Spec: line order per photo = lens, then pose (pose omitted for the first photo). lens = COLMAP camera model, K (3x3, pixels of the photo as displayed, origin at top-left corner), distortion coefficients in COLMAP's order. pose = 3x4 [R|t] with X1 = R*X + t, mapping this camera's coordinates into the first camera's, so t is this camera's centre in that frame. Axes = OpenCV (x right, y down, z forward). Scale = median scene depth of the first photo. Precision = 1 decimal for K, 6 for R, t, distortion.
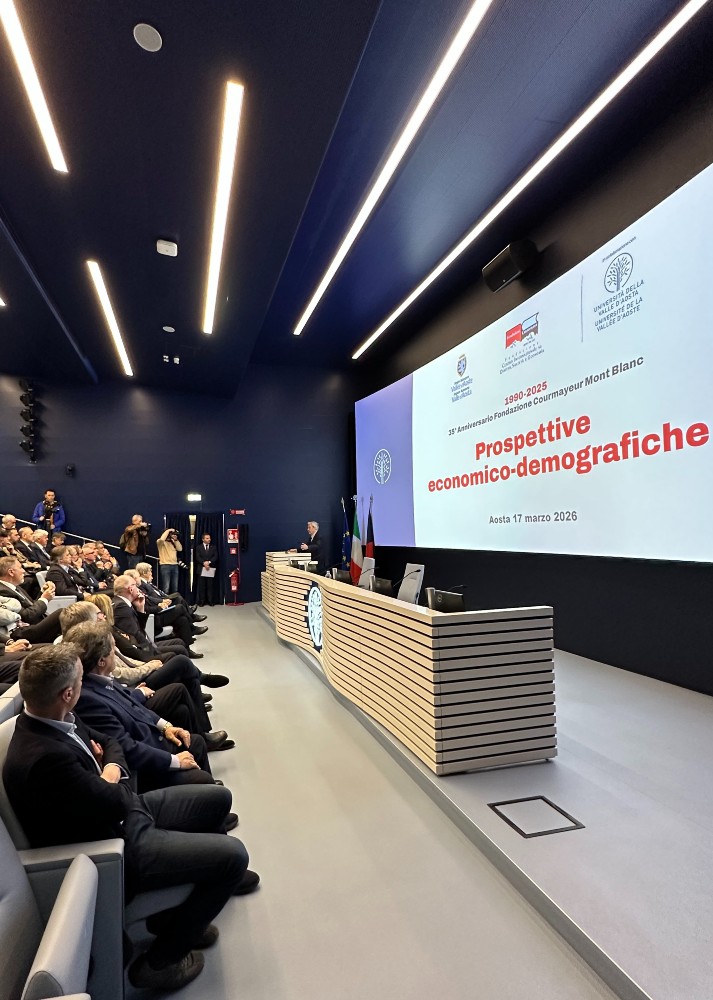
lens RADIAL K [[505.3, 0, 296.9], [0, 505.3, 531.7], [0, 0, 1]] dist [-0.001234, 0.000488]
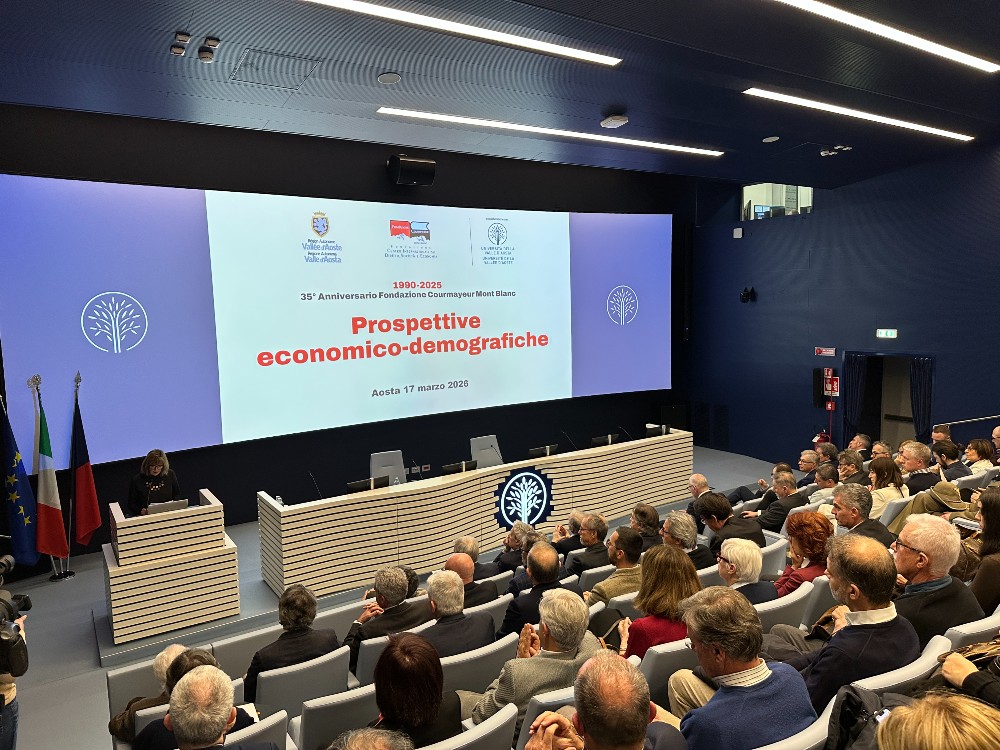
lens RADIAL K [[698.7, 0, 500.0], [0, 698.7, 375.0], [0, 0, 1]] dist [0.099283, -0.135624]
pose [[-0.360704, -0.076770, 0.929516, -1.198390], [0.030698, 0.995090, 0.094098, -0.215673], [-0.932175, 0.062476, -0.356576, 1.453354]]
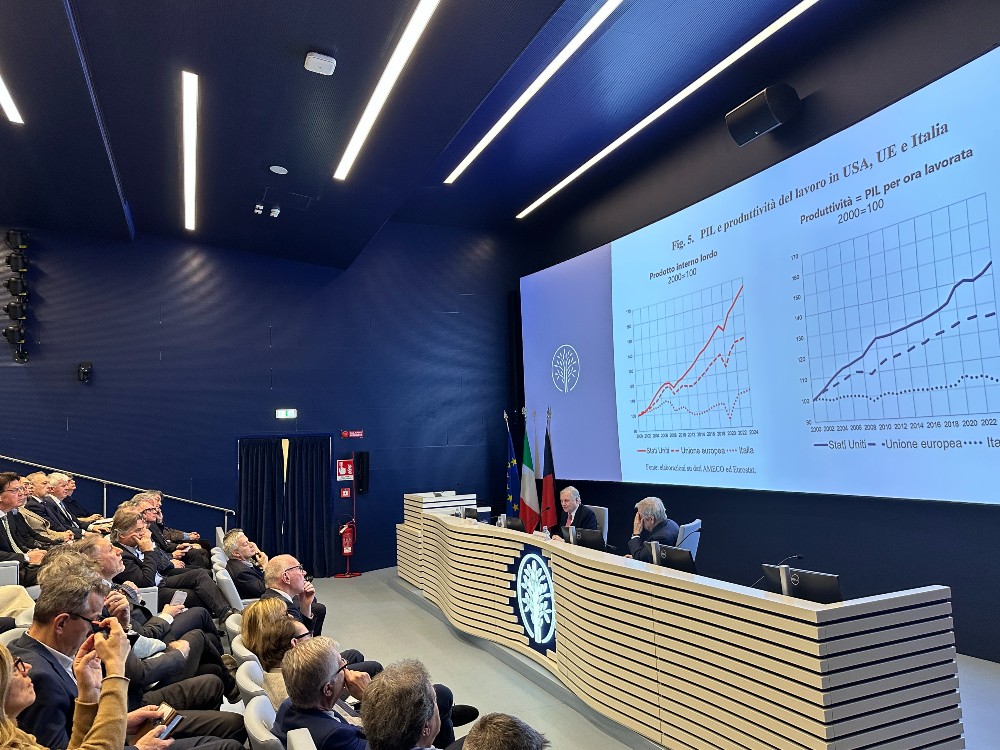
lens RADIAL K [[719.6, 0, 500.0], [0, 719.6, 375.0], [0, 0, 1]] dist [0.101862, -0.124069]
pose [[0.984180, -0.001611, 0.177165, -0.171000], [0.019247, 0.995013, -0.097872, -0.034014], [-0.176124, 0.099734, 0.979303, 0.022236]]
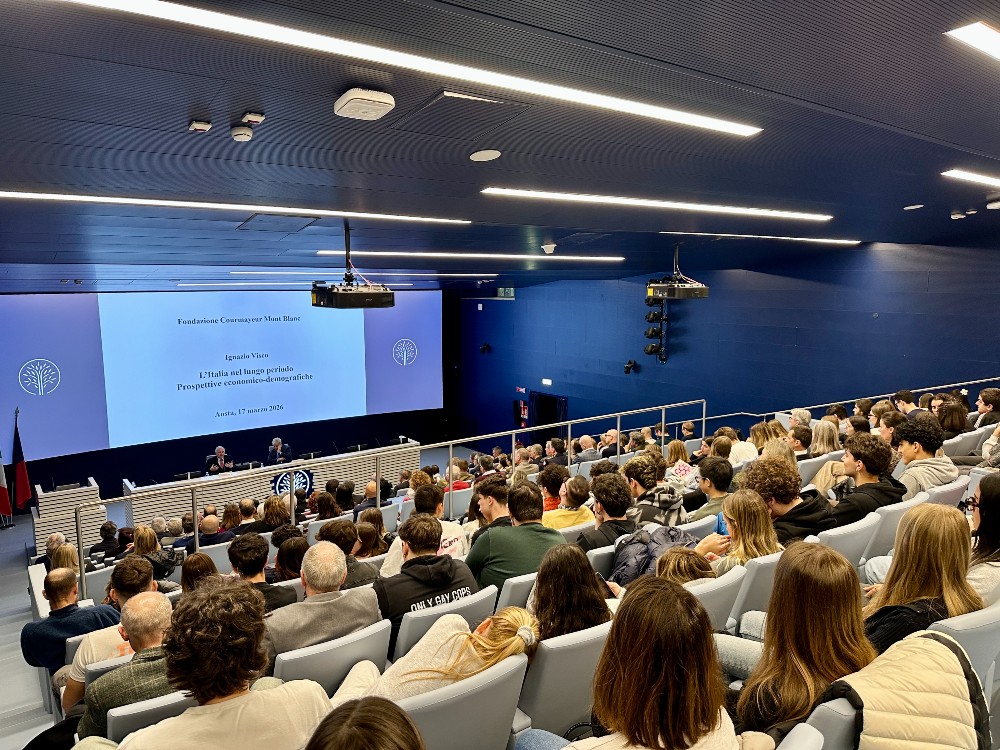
lens RADIAL K [[719.6, 0, 500.0], [0, 719.6, 375.0], [0, 0, 1]] dist [0.101862, -0.124069]
pose [[-0.404664, -0.113534, 0.907390, -2.348434], [0.003732, 0.992050, 0.125792, -0.496509], [-0.914458, 0.054290, -0.401023, 1.251440]]
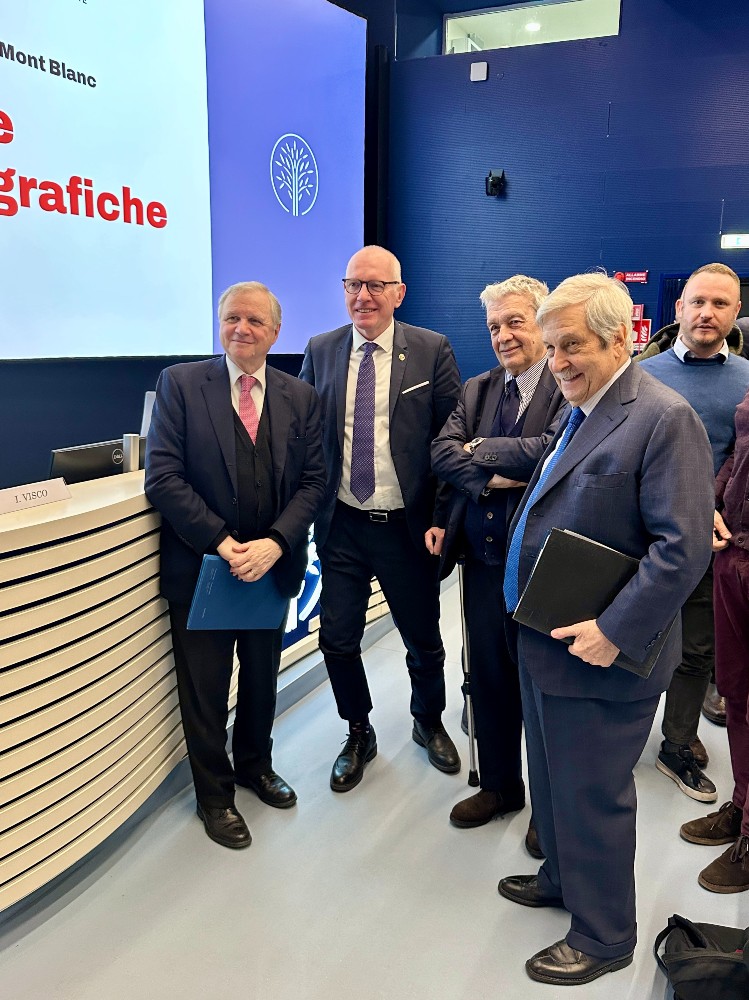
lens RADIAL K [[800.5, 0, 374.5], [0, 800.5, 500.0], [0, 0, 1]] dist [-0.006887, -0.005668]
pose [[-0.771481, -0.133384, 0.622114, -0.325530], [-0.008516, 0.979856, 0.199524, 0.015732], [-0.636196, 0.148631, -0.757076, 1.279804]]
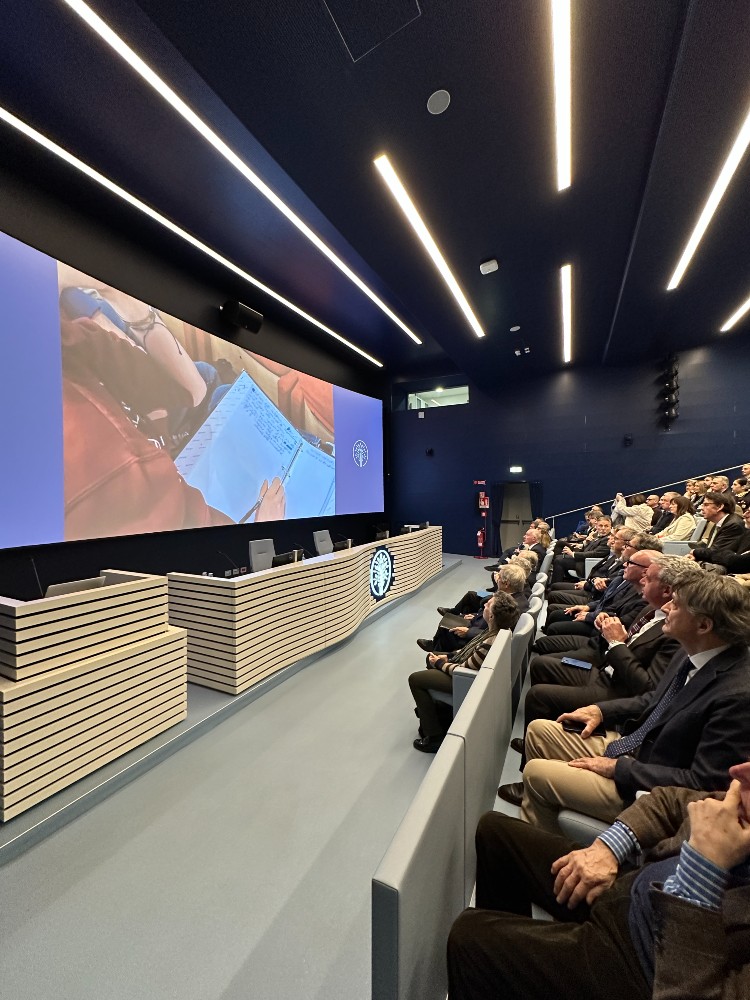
lens RADIAL K [[398.6, 0, 375.0], [0, 398.6, 500.0], [0, 0, 1]] dist [0.010974, 0.000152]
pose [[-0.777228, 0.022918, 0.628802, -0.552974], [0.029202, 0.999573, -0.000337, -0.015893], [-0.628541, 0.018101, -0.777566, 1.681188]]
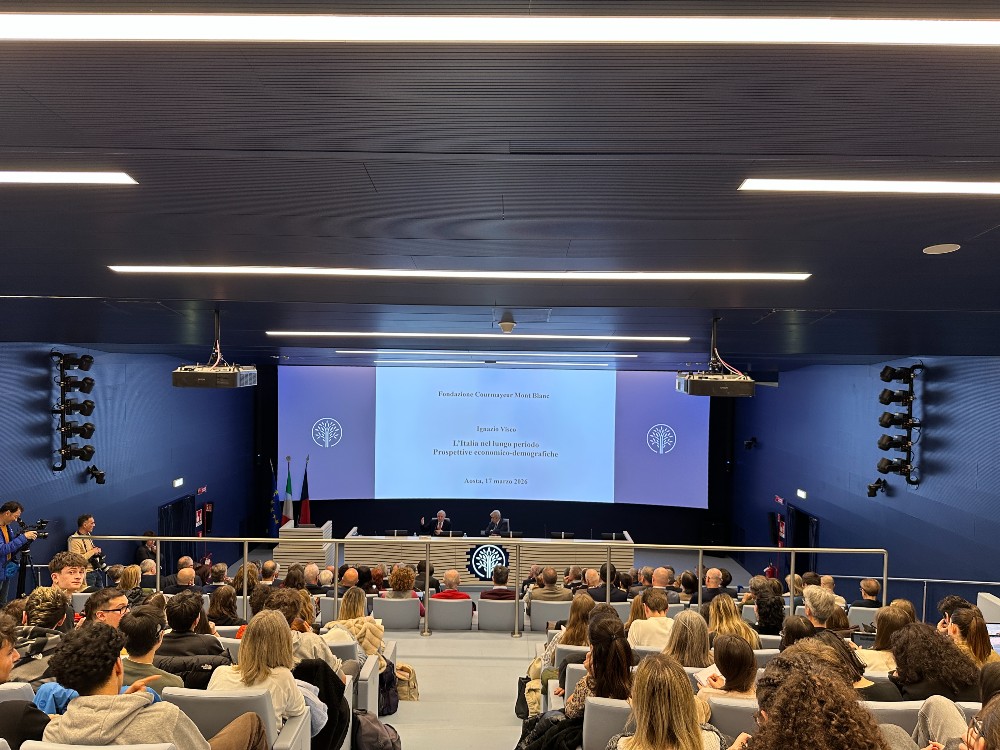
lens RADIAL K [[719.6, 0, 500.0], [0, 719.6, 375.0], [0, 0, 1]] dist [0.101862, -0.124069]
pose [[0.228761, -0.020498, 0.973267, -2.246768], [-0.020543, 0.999454, 0.025878, -0.514012], [-0.973266, -0.025913, 0.228215, 0.378169]]
